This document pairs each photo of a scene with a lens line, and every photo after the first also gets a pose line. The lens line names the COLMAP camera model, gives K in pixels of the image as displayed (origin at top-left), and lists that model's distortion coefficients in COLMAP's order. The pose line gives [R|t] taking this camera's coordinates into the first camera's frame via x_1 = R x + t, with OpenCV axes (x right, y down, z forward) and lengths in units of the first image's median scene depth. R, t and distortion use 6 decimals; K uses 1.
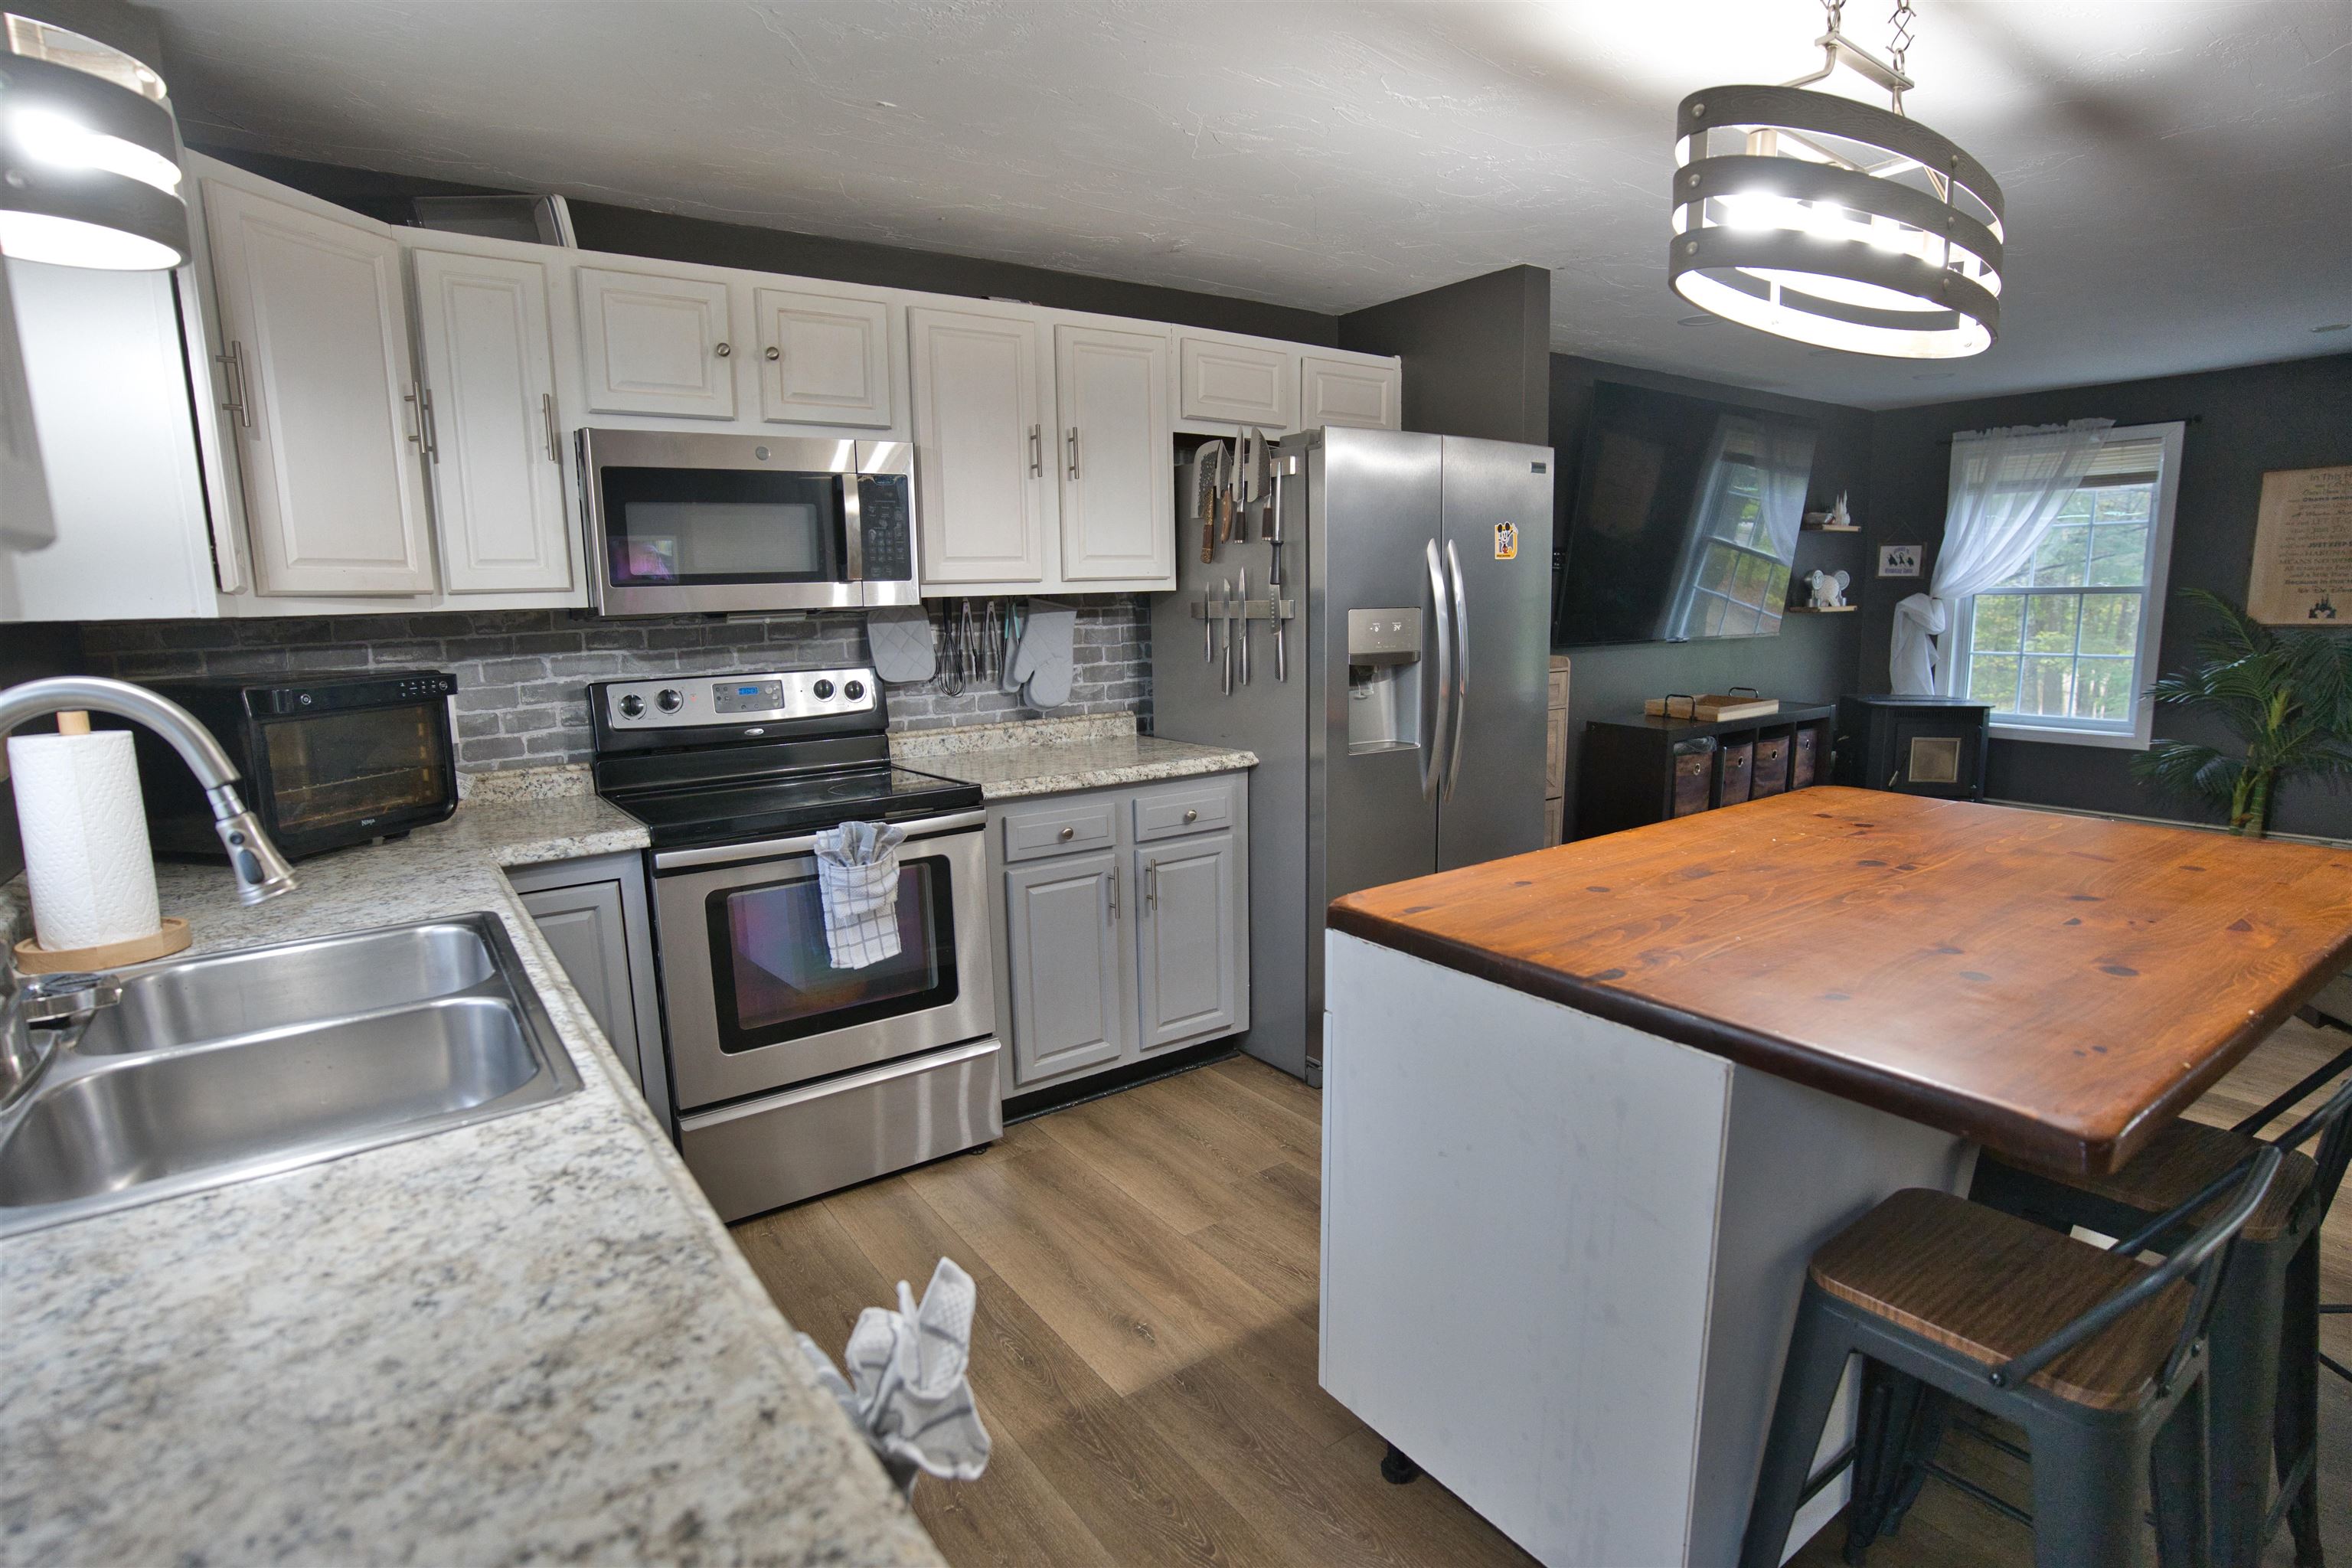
lens RADIAL K [[1179.1, 0, 1176.0], [0, 1179.1, 784.0], [0, 0, 1]] dist [-0.088132, 0.049761]
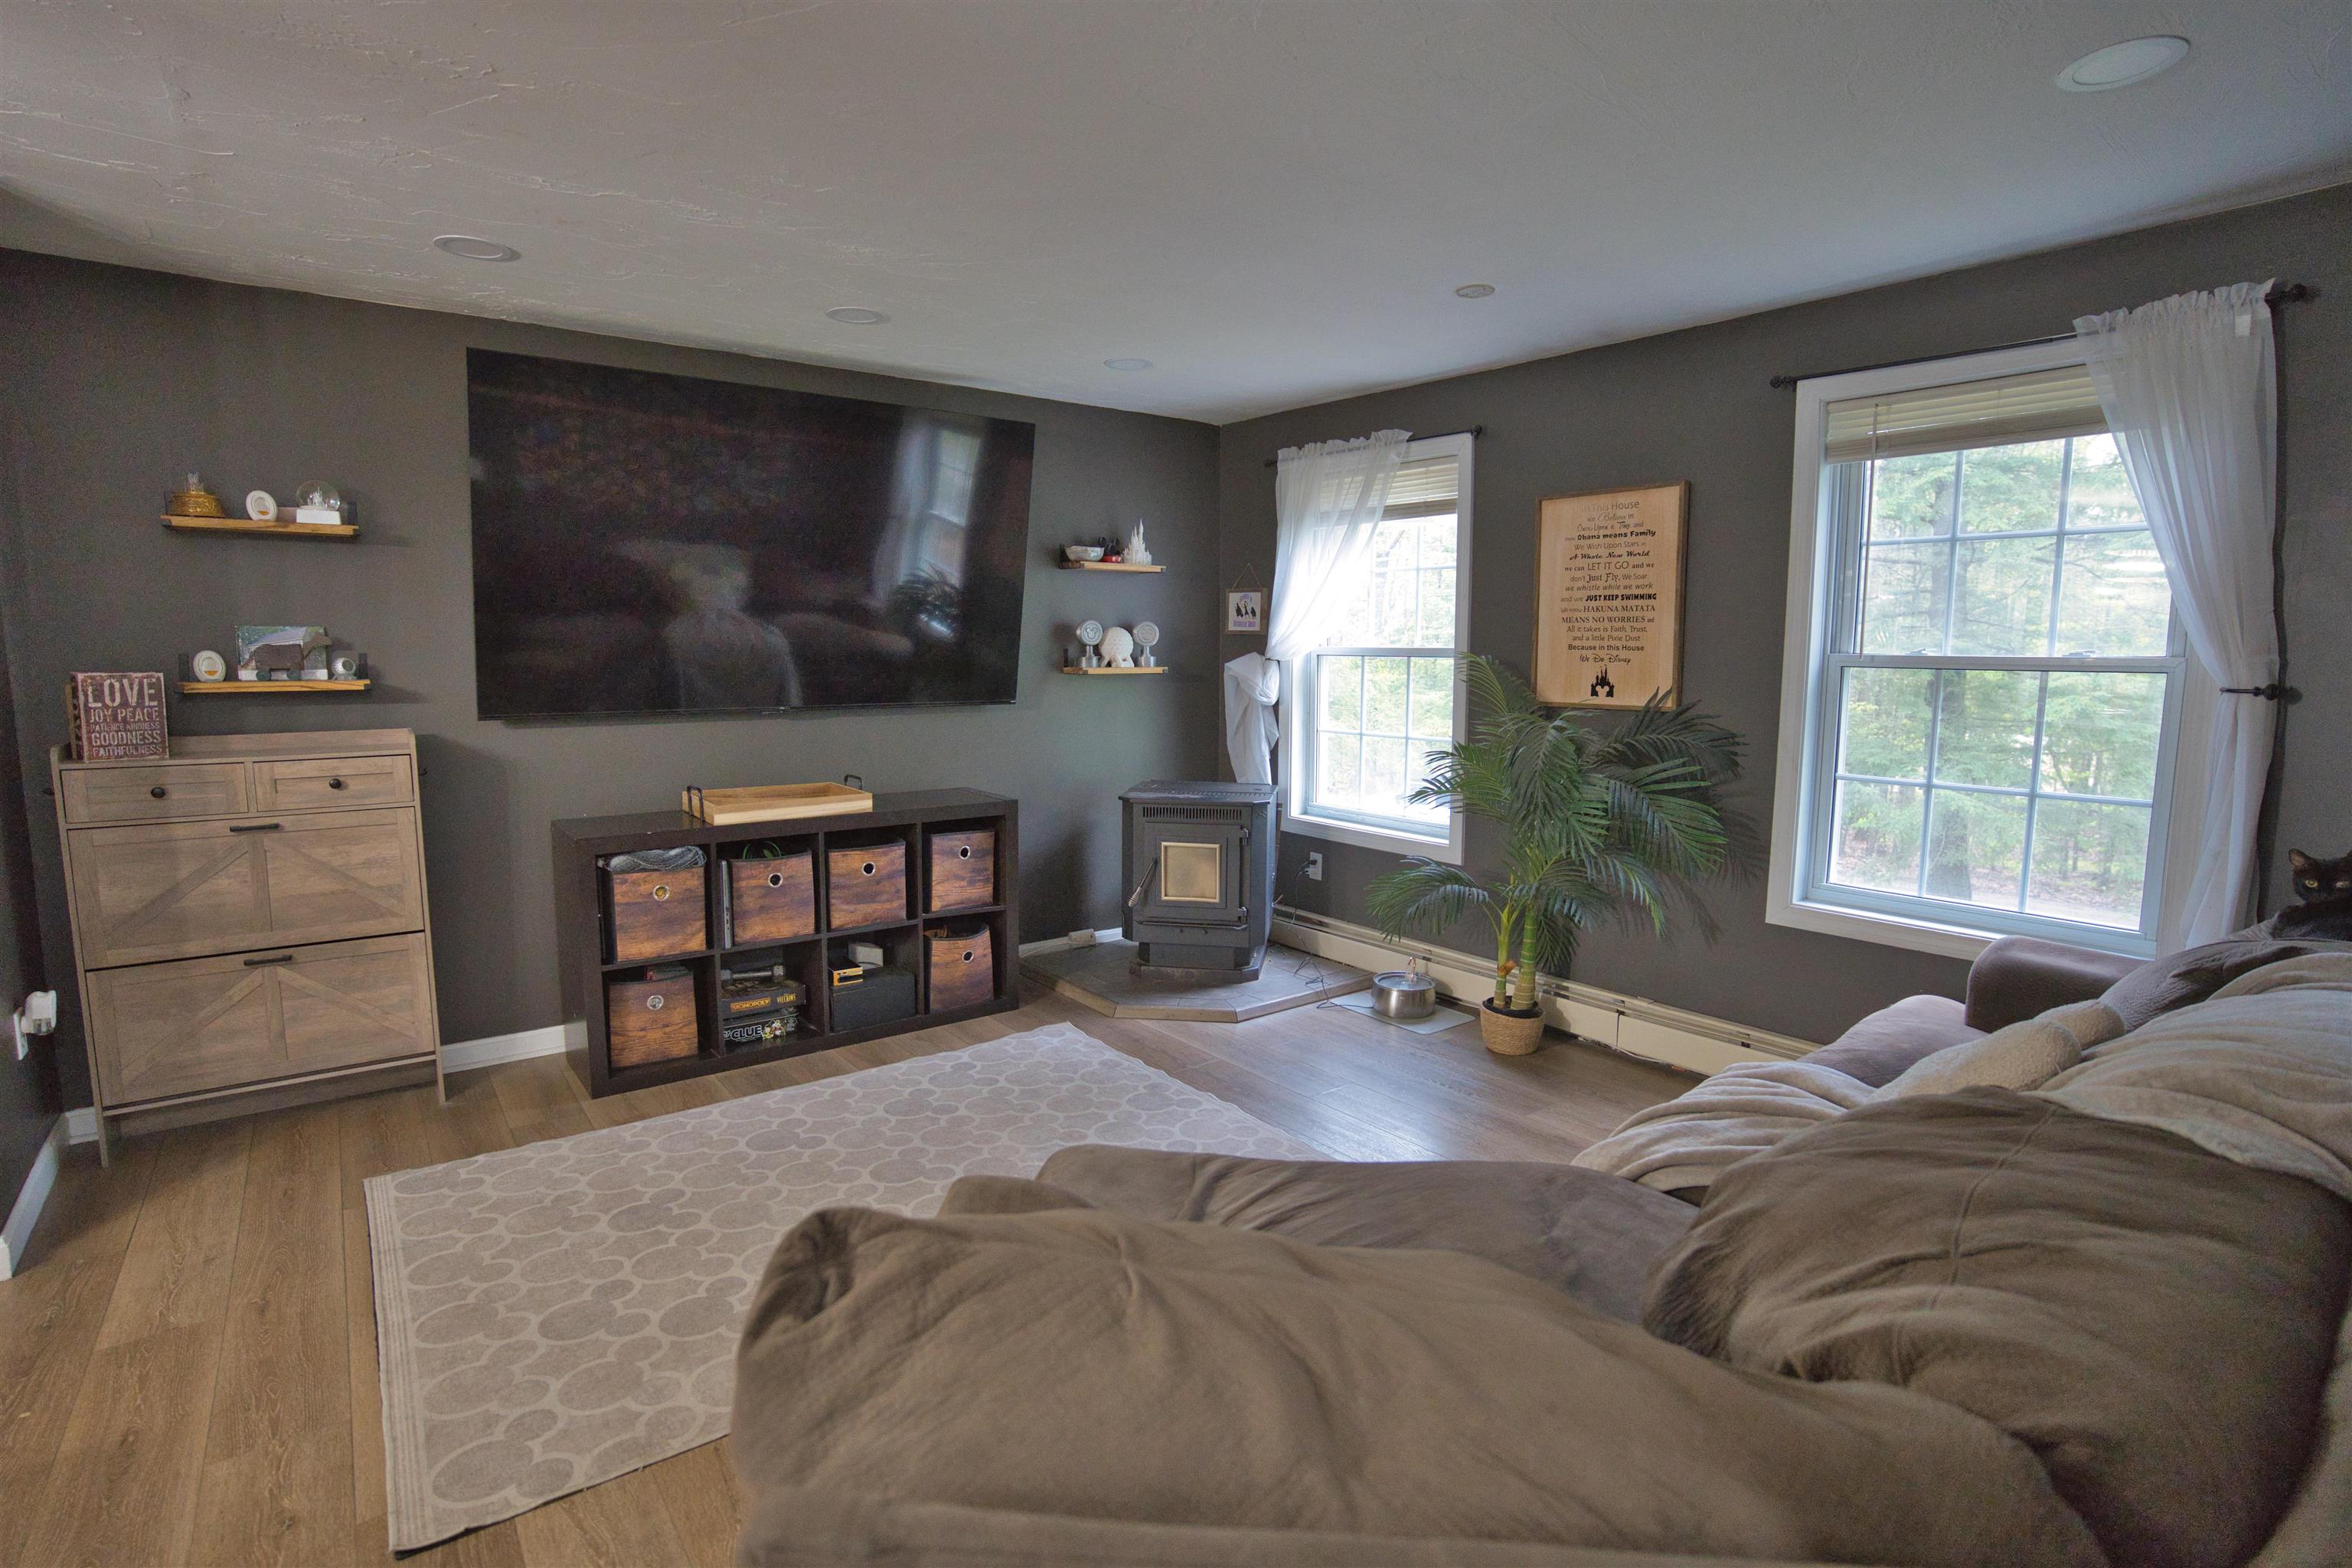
lens RADIAL K [[1148.3, 0, 1169.0], [0, 1148.3, 778.9], [0, 0, 1]] dist [-0.067068, 0.030271]
pose [[0.999123, 0.019502, 0.037046, 1.093957], [-0.017837, 0.998840, -0.044734, -0.085101], [-0.037876, 0.044034, 0.998312, 0.427153]]
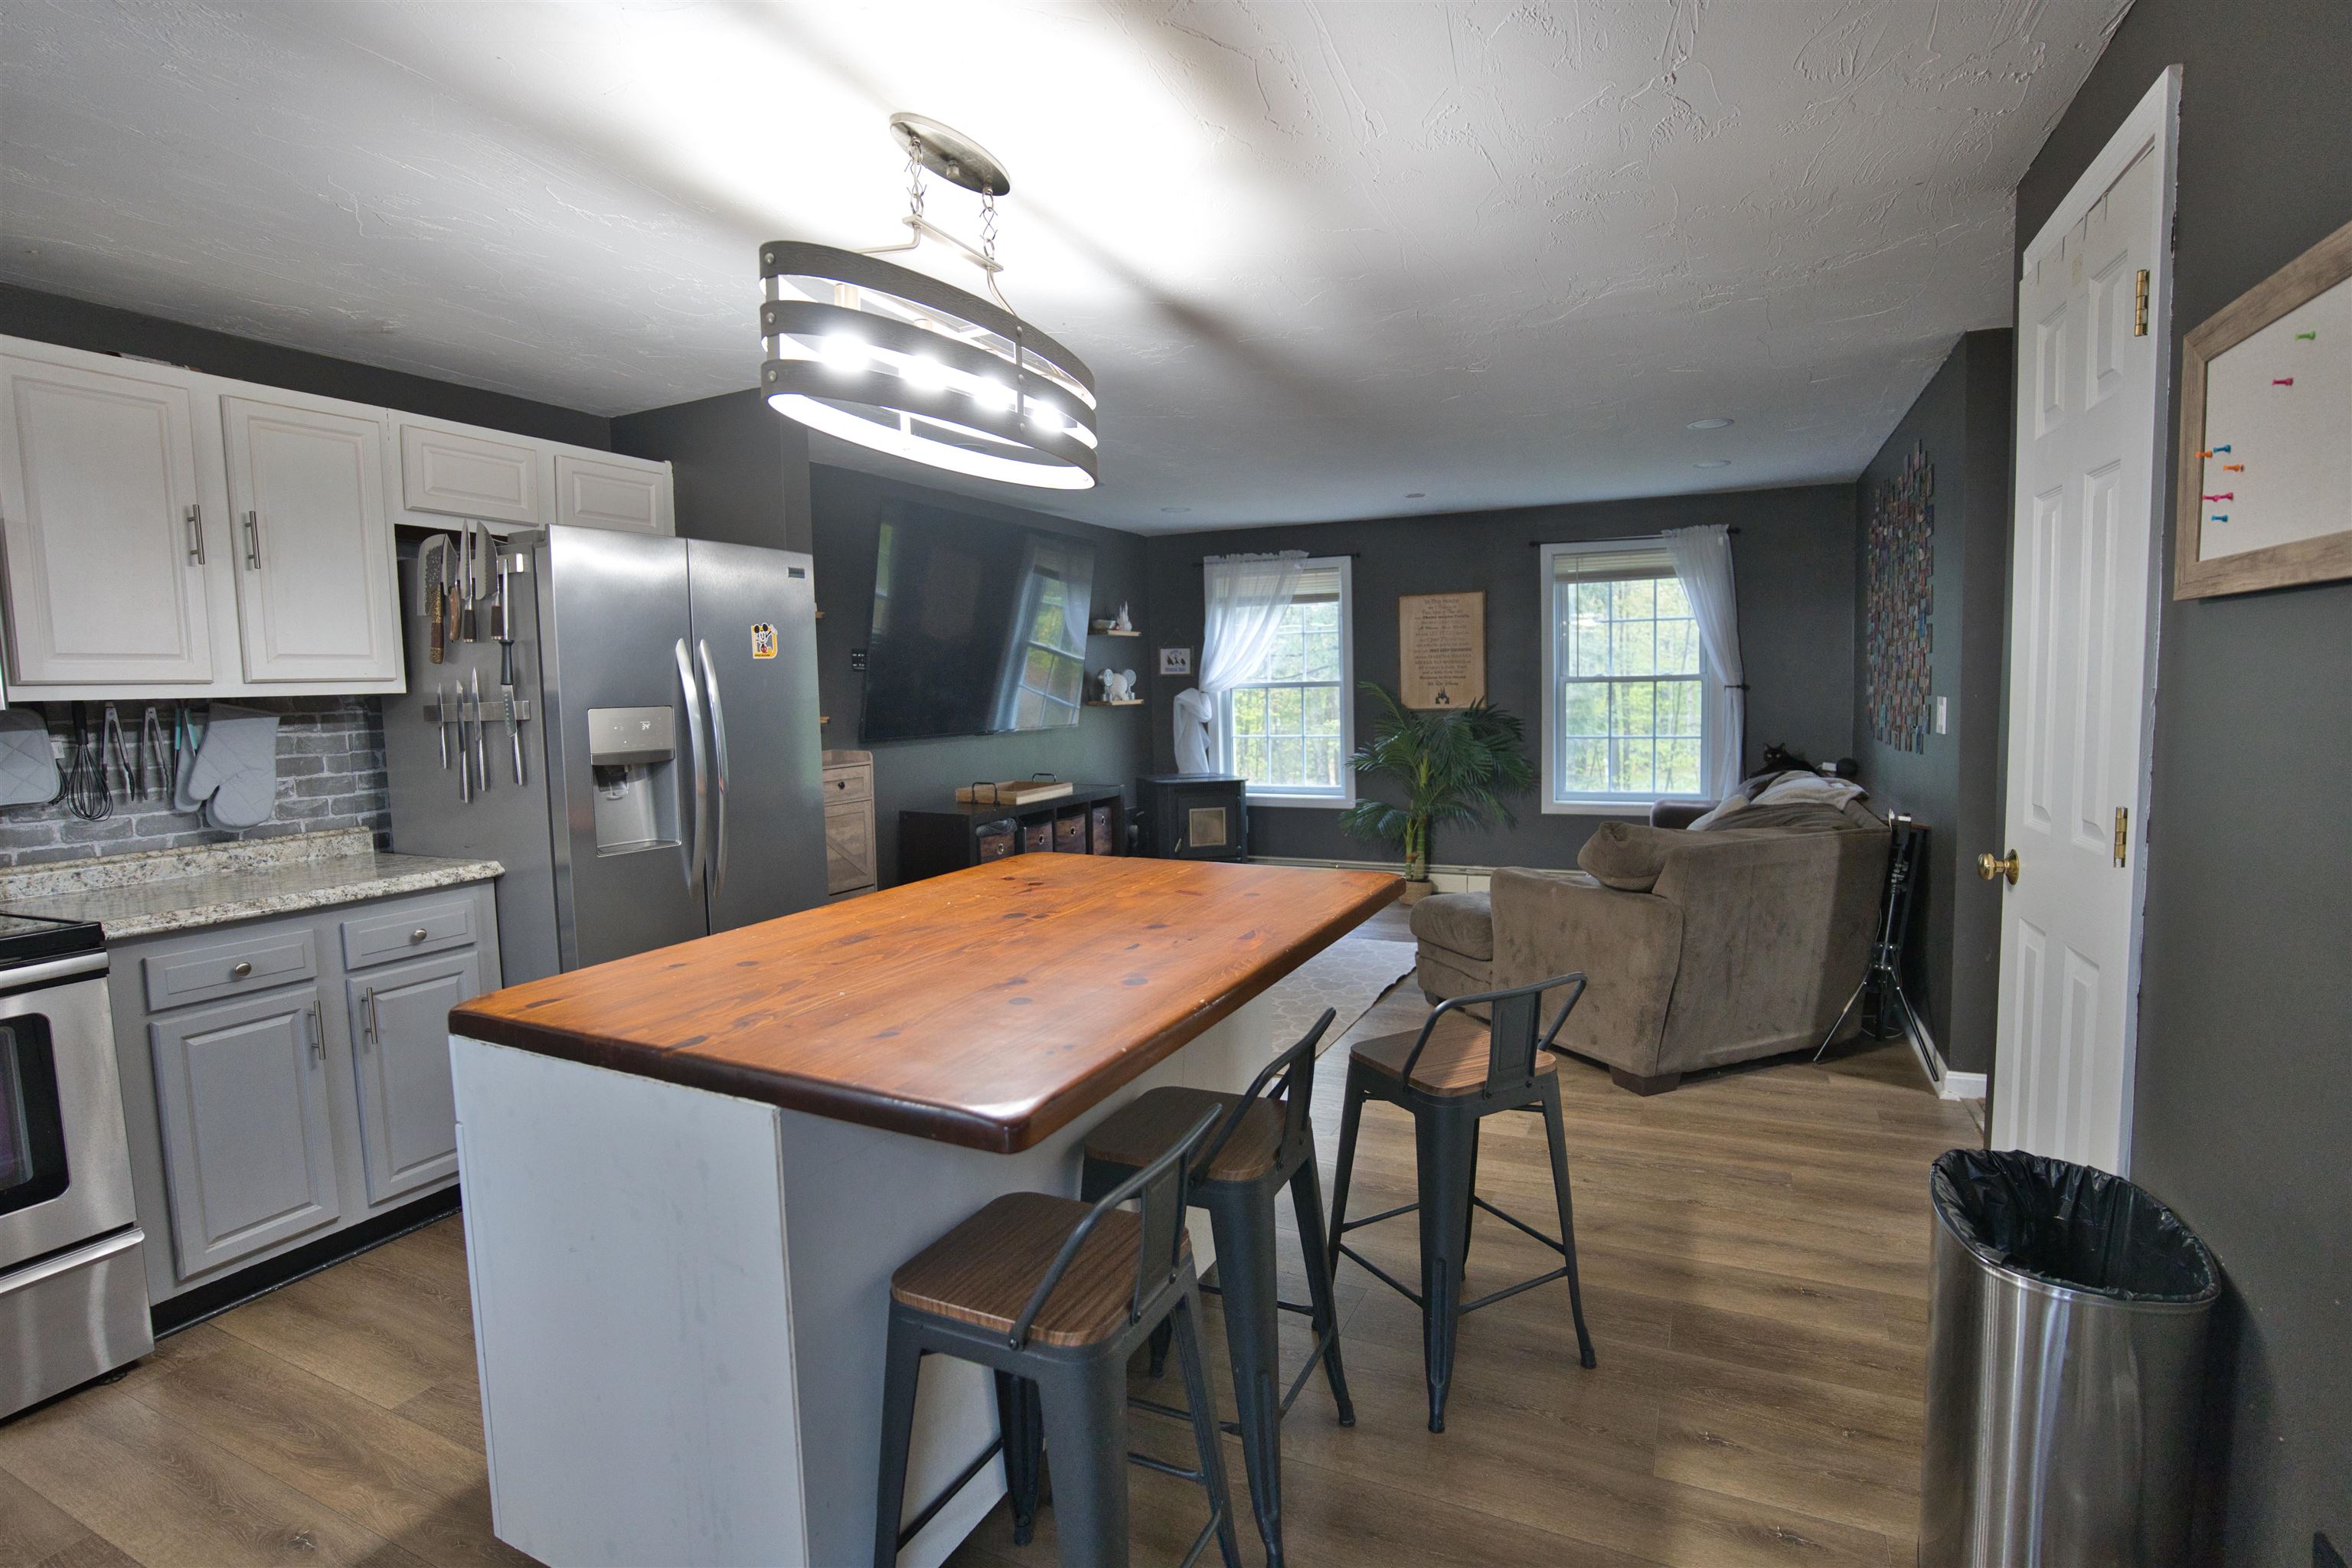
lens RADIAL K [[1148.3, 0, 1169.0], [0, 1148.3, 778.9], [0, 0, 1]] dist [-0.067068, 0.030271]
pose [[0.878406, -0.040490, 0.476197, 0.111507], [0.082989, 0.994190, -0.068550, 0.013660], [-0.470655, 0.099734, 0.876662, -0.050164]]
